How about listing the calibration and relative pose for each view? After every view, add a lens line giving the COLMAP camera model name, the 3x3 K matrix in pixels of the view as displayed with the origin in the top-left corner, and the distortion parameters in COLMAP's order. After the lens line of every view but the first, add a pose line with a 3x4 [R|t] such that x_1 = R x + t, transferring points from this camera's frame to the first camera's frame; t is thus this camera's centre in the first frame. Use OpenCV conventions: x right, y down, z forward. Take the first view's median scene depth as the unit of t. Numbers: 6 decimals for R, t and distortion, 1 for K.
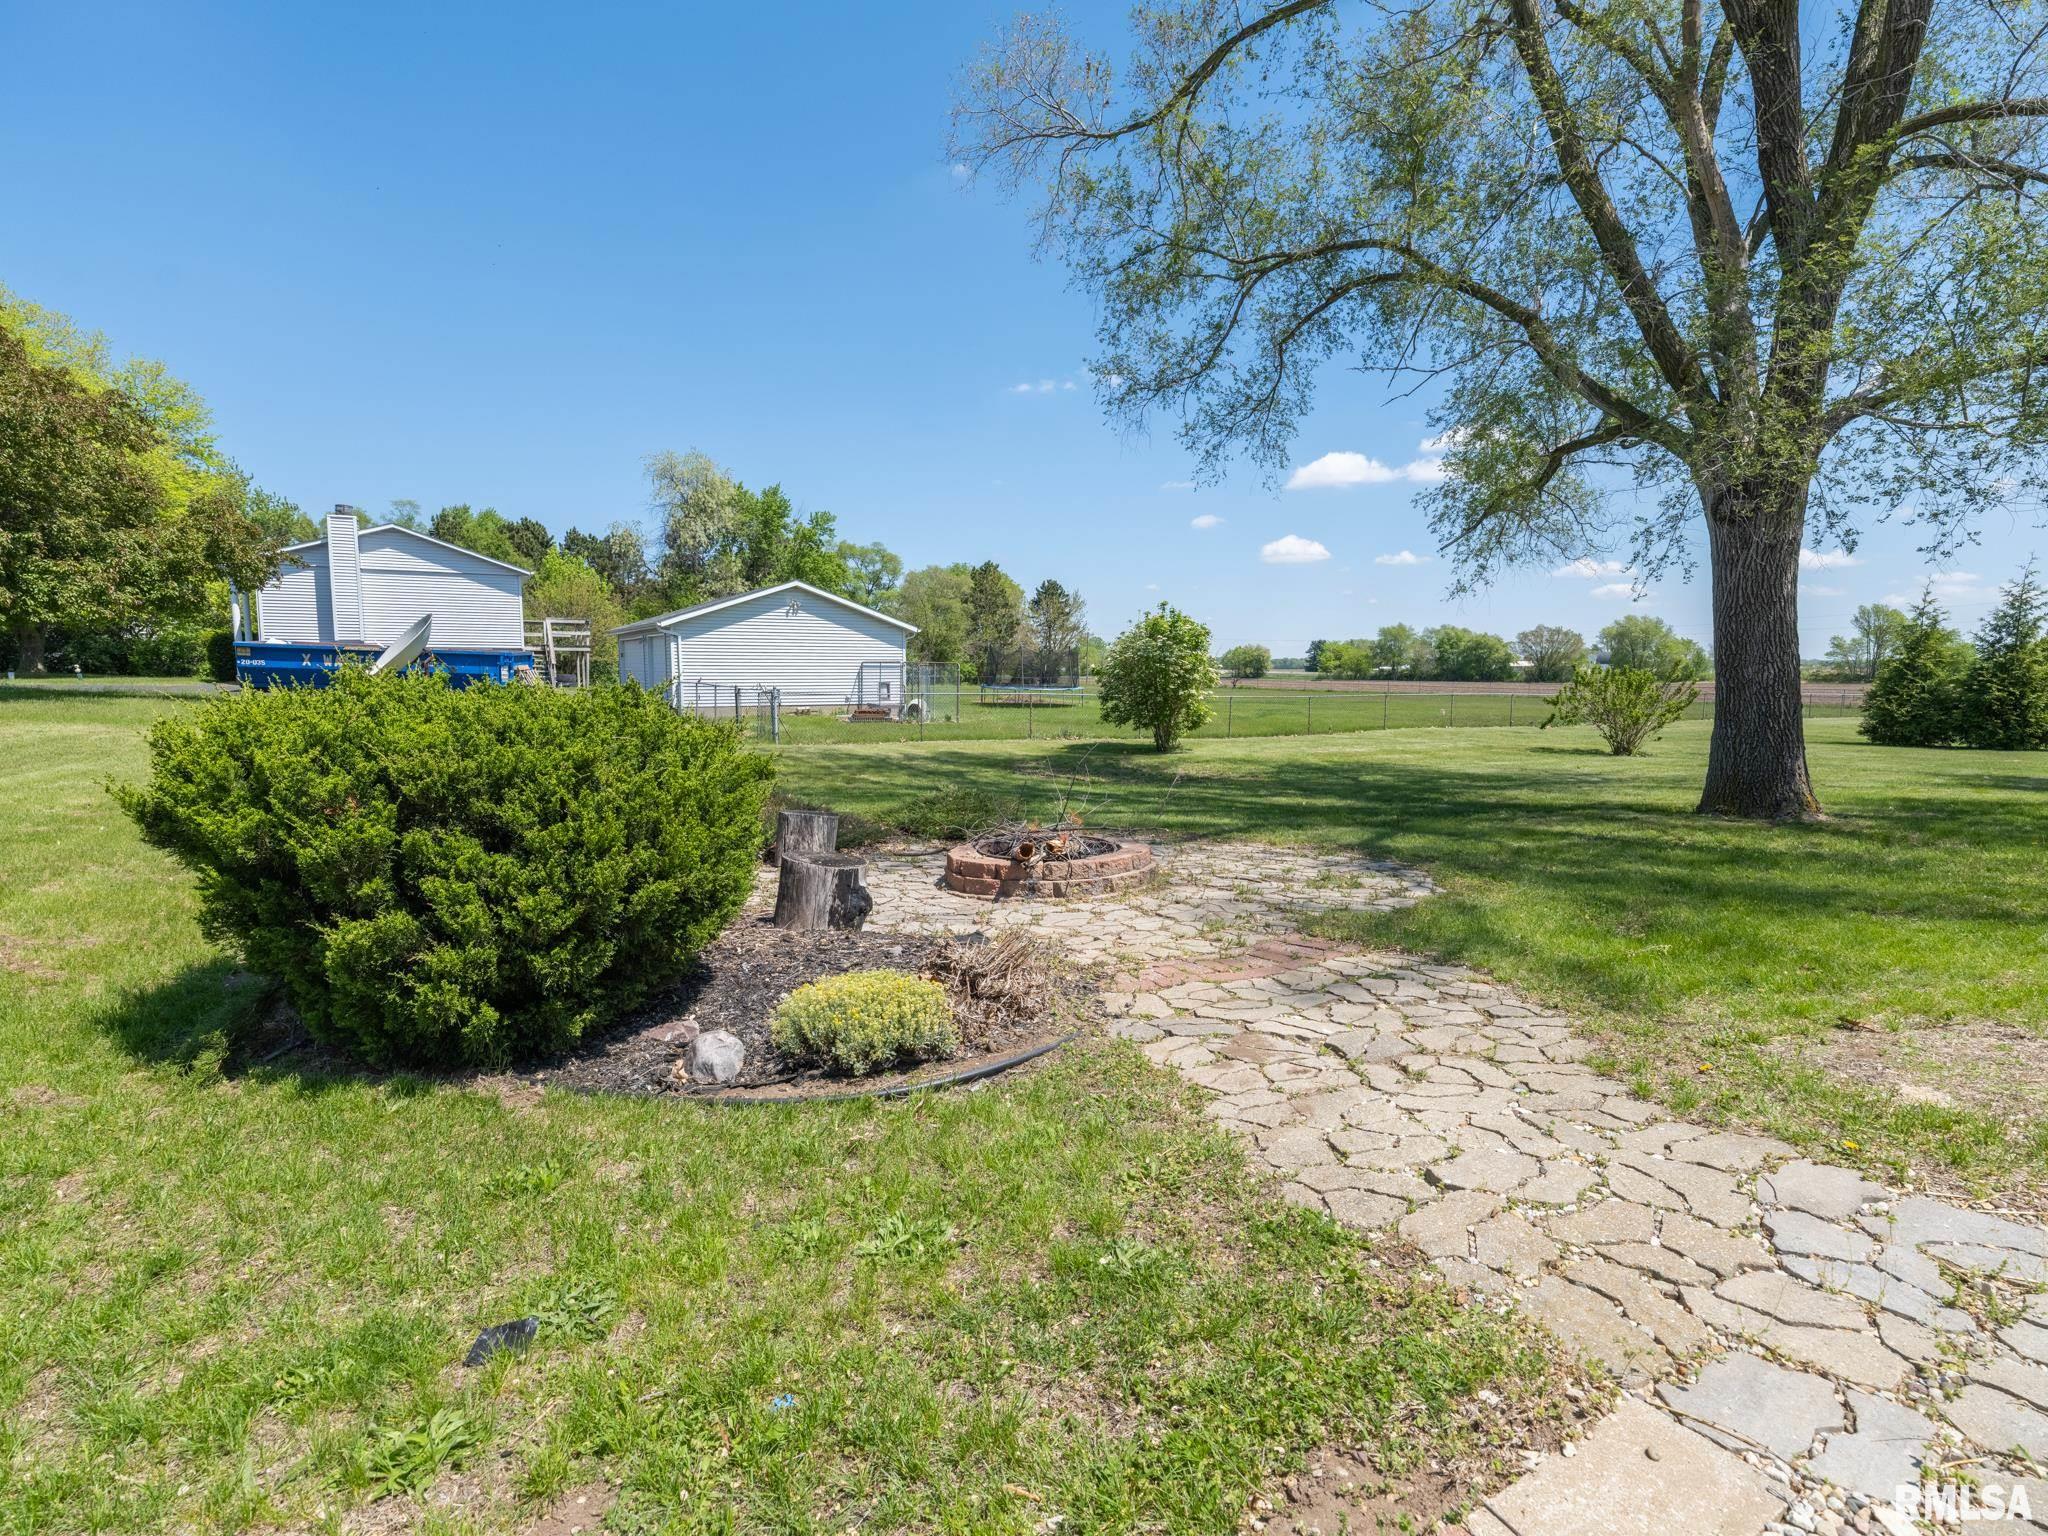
lens RADIAL K [[957.9, 0, 1017.6], [0, 957.9, 770.9], [0, 0, 1]] dist [-0.000679, 0.001685]
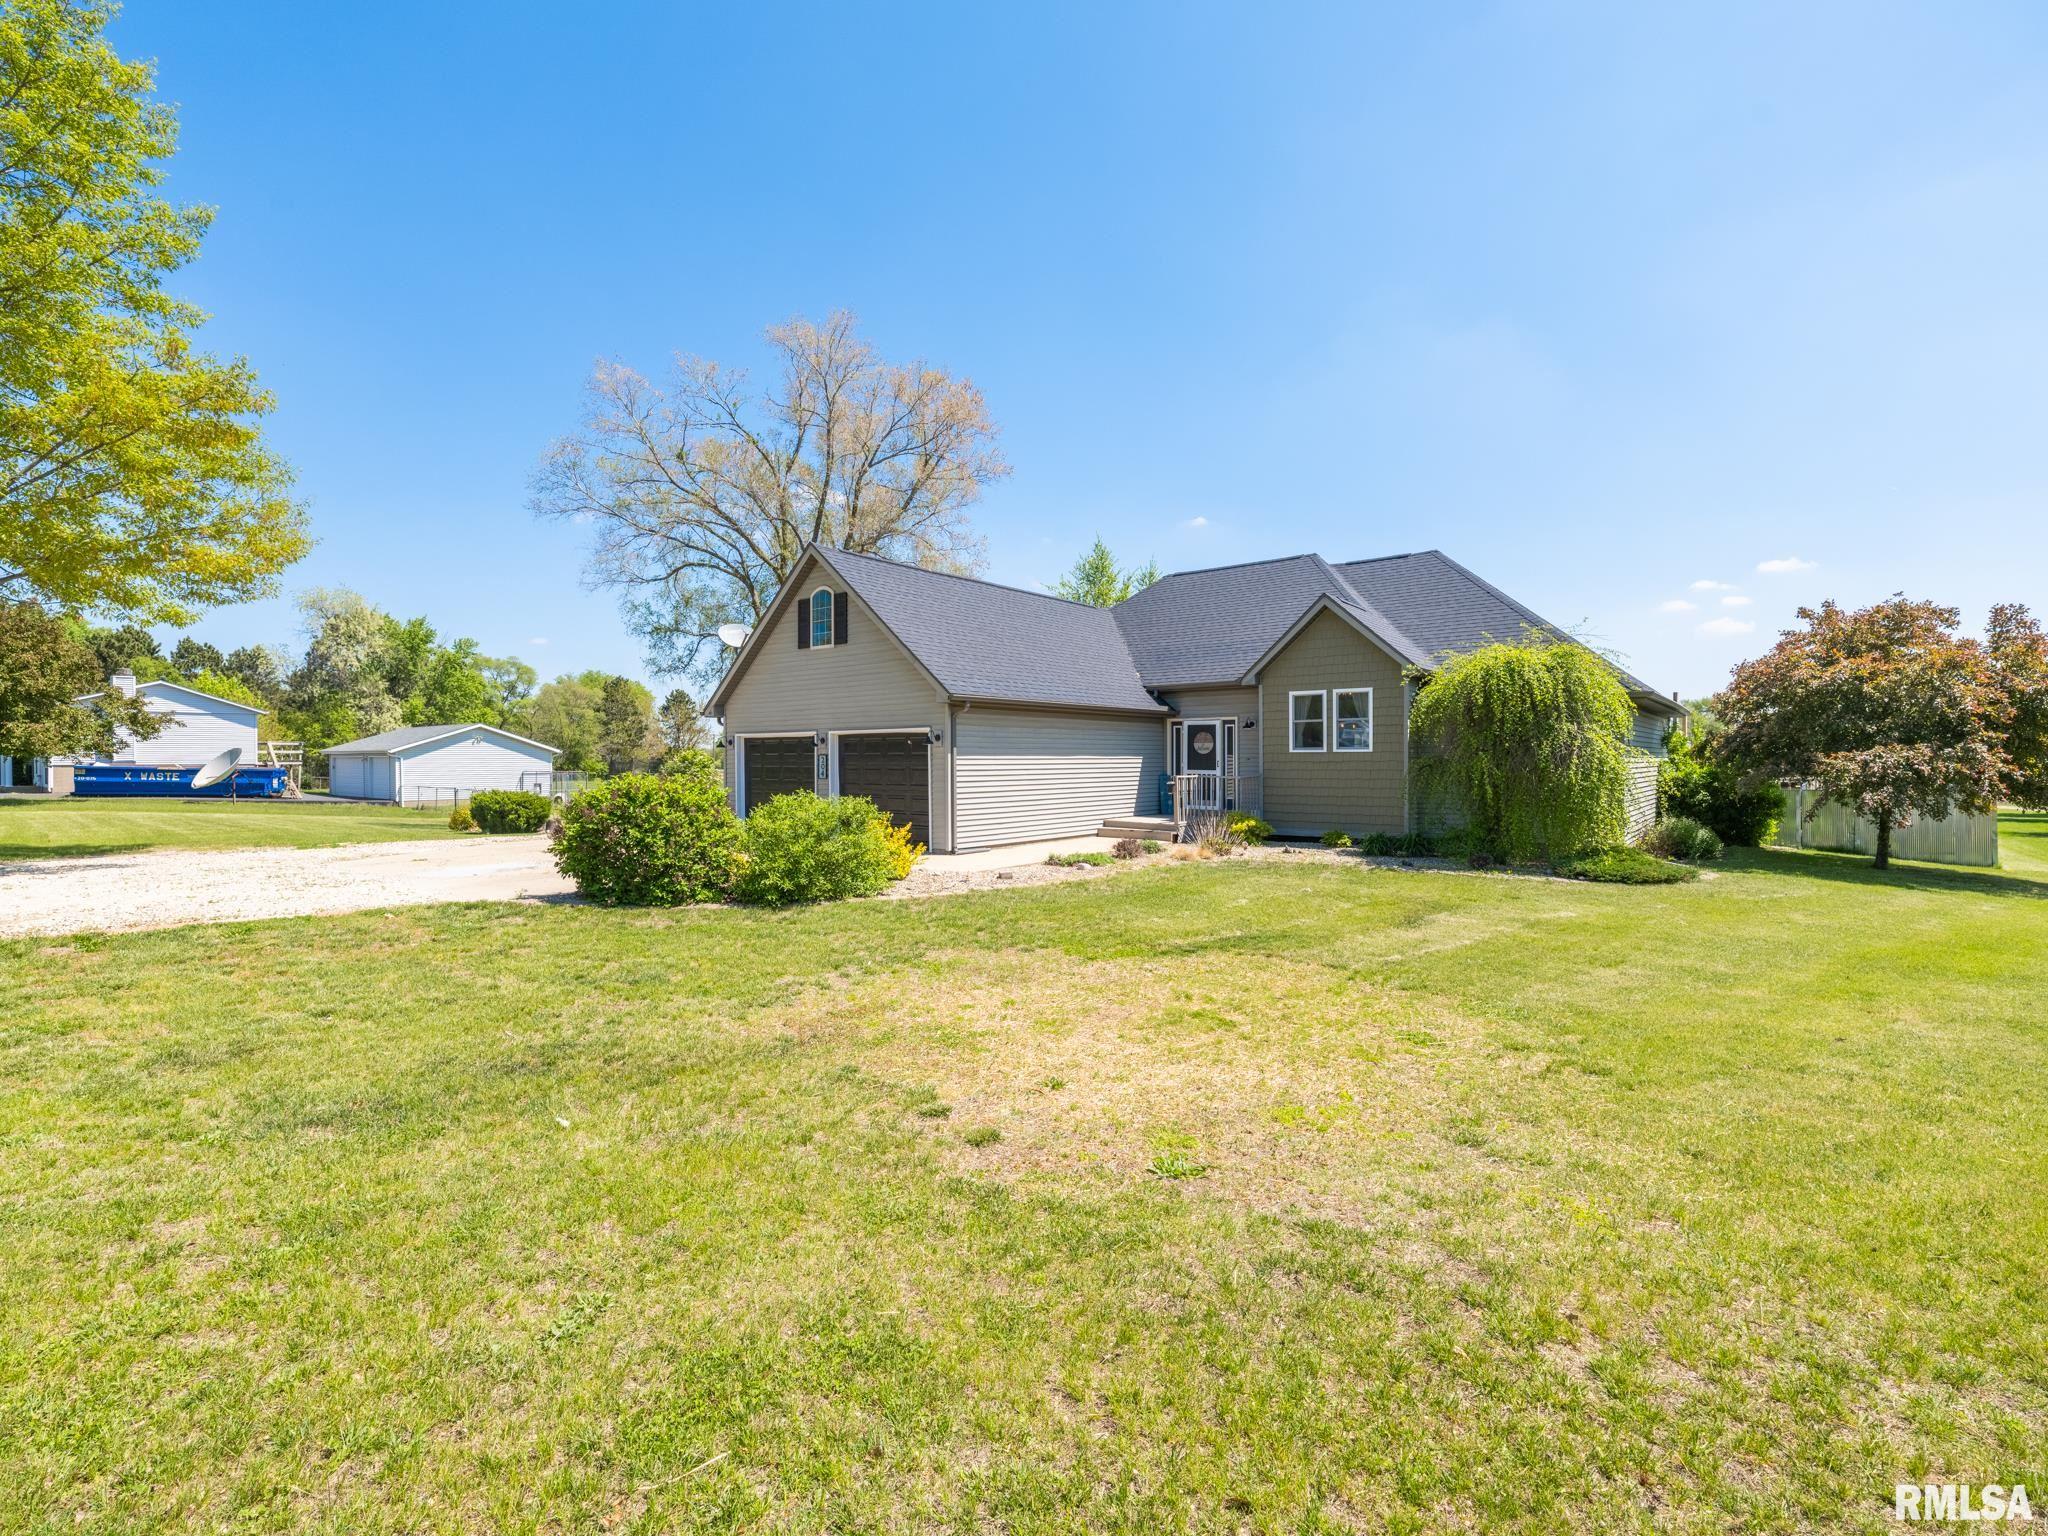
lens RADIAL K [[957.9, 0, 1038.7], [0, 957.9, 759.6], [0, 0, 1]] dist [-0.000679, 0.001685]
pose [[0.931425, -0.007436, 0.363859, 0.024959], [0.045310, 0.994382, -0.095667, 0.024851], [-0.361103, 0.105593, 0.926528, -0.328009]]
